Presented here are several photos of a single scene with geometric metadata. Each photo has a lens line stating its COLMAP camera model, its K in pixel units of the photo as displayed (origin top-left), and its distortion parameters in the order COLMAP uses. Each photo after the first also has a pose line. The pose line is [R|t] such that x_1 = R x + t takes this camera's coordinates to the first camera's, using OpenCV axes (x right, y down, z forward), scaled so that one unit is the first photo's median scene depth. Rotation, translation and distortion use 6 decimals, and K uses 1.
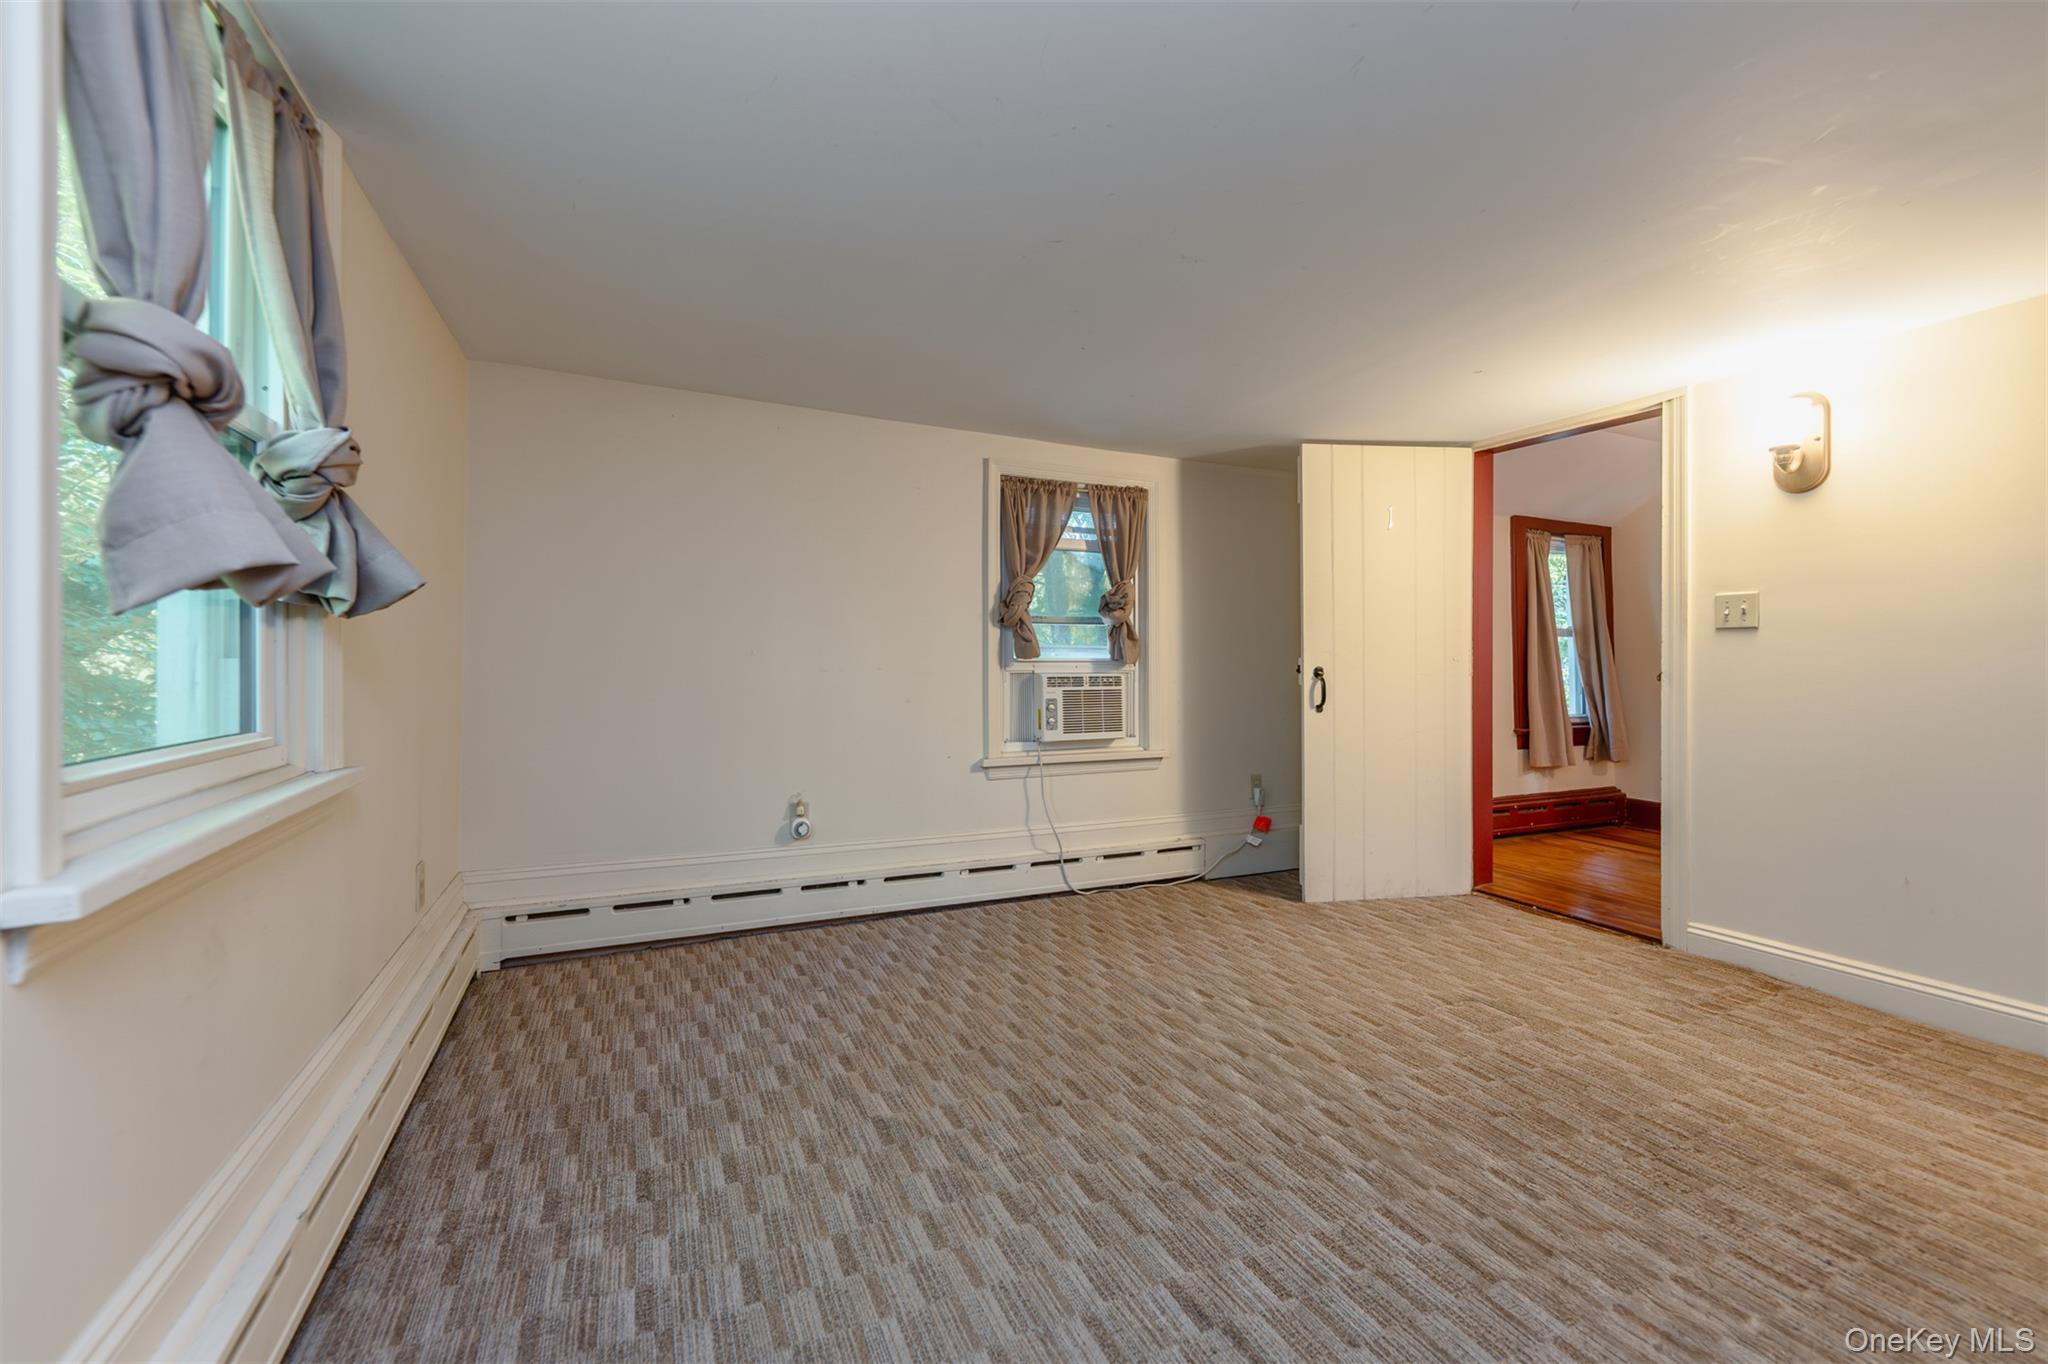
lens RADIAL K [[847.9, 0, 1024.4], [0, 847.9, 652.8], [0, 0, 1]] dist [0.003668, 0.000153]
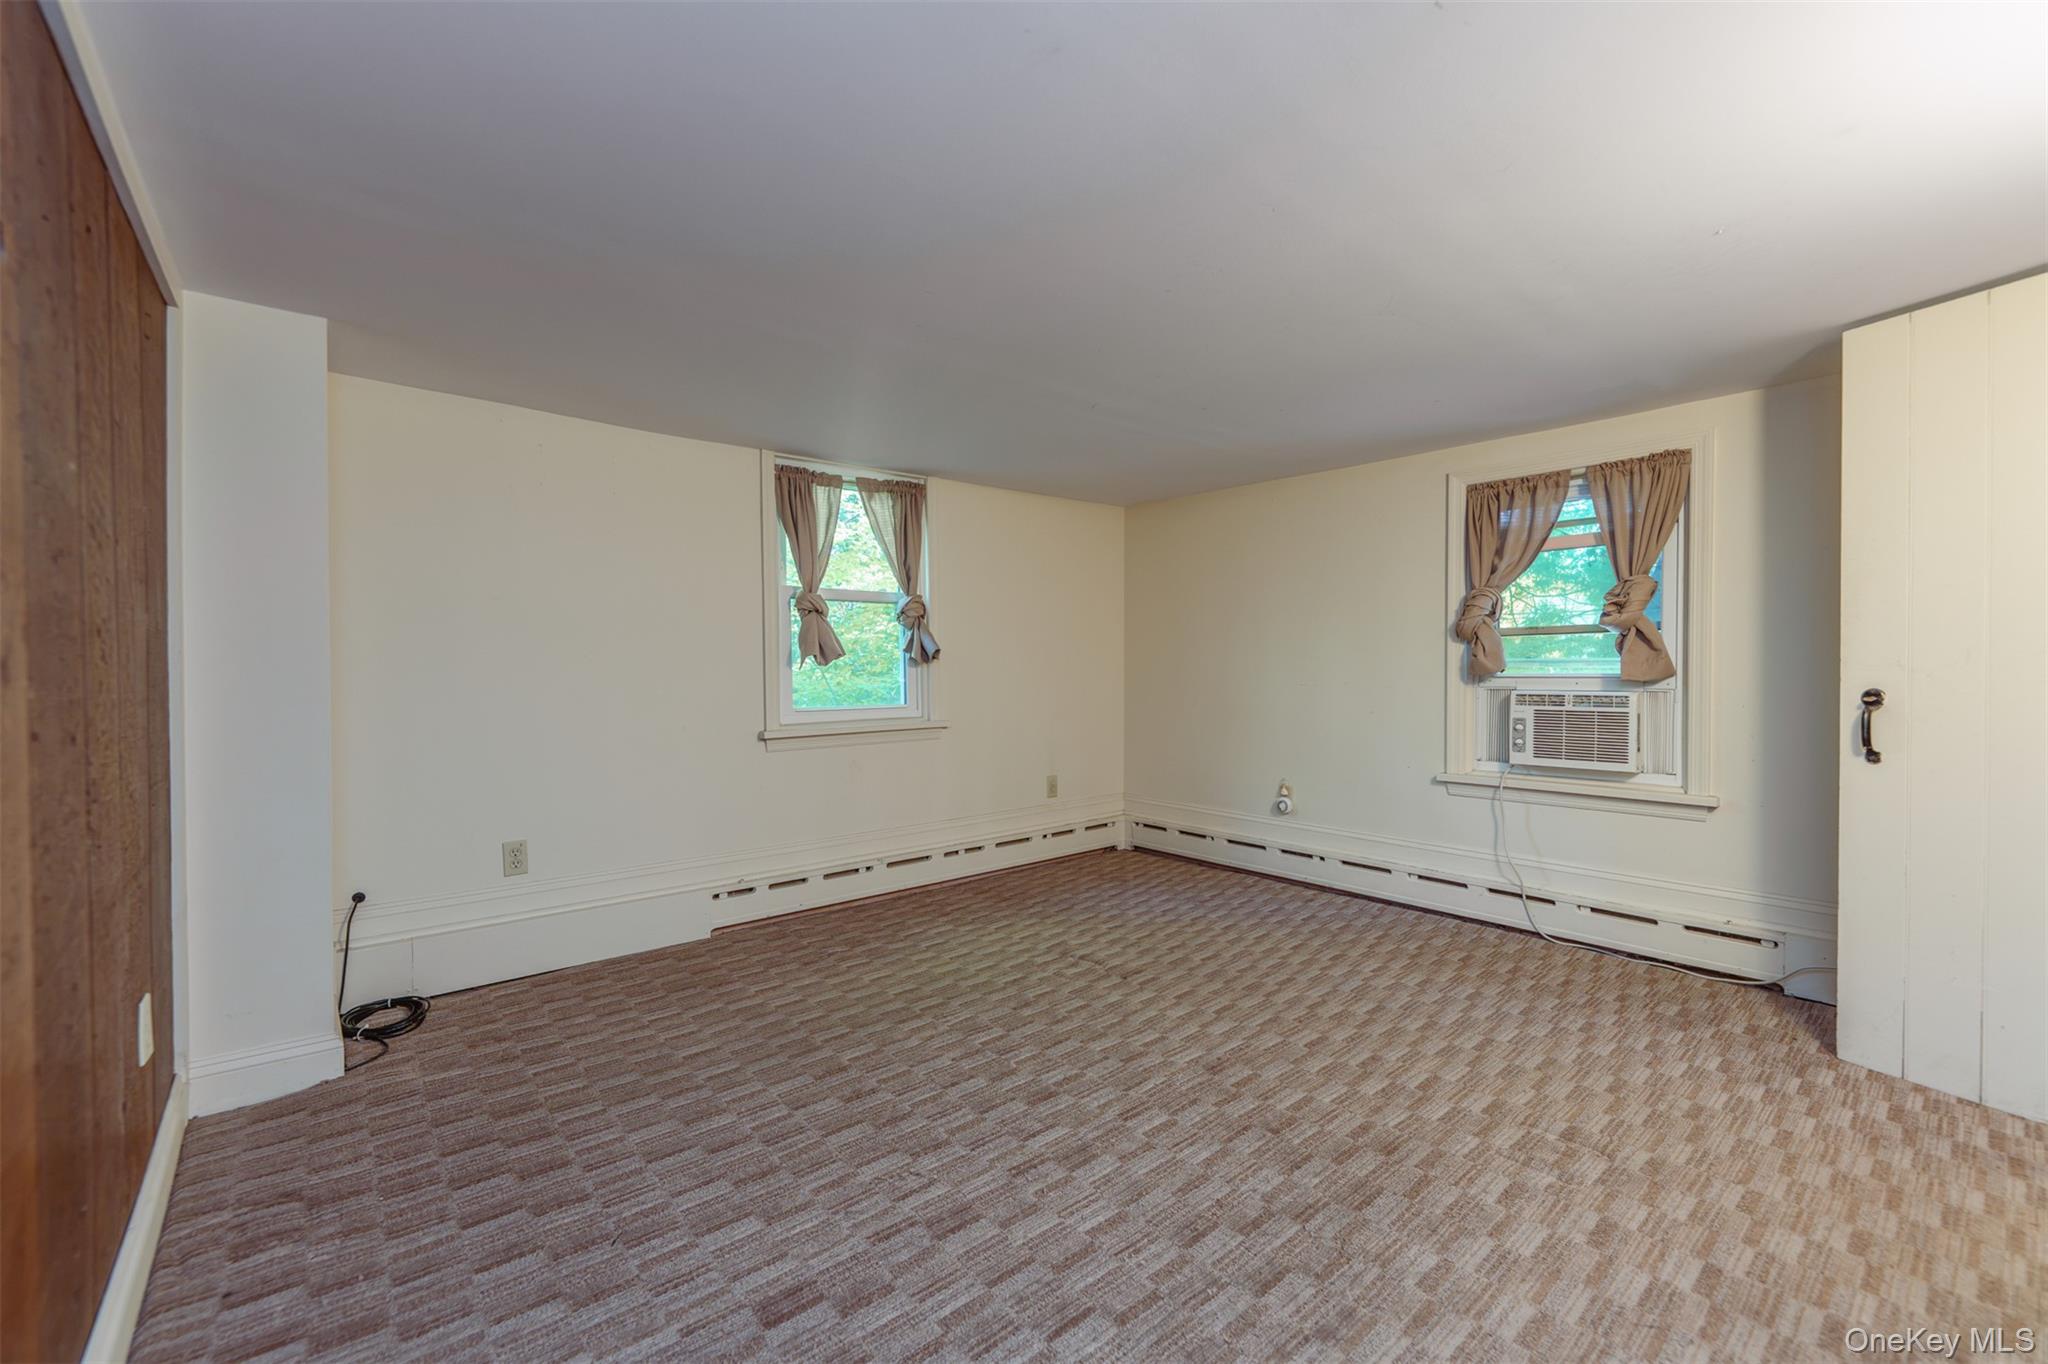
lens RADIAL K [[852.4, 0, 1024.0], [0, 852.4, 682.0], [0, 0, 1]] dist [-0.000478, -0.000231]
pose [[0.259452, 0.010907, -0.965694, 0.782195], [0.018422, 0.999698, 0.016240, -0.009451], [0.965580, -0.022004, 0.259173, 0.246595]]
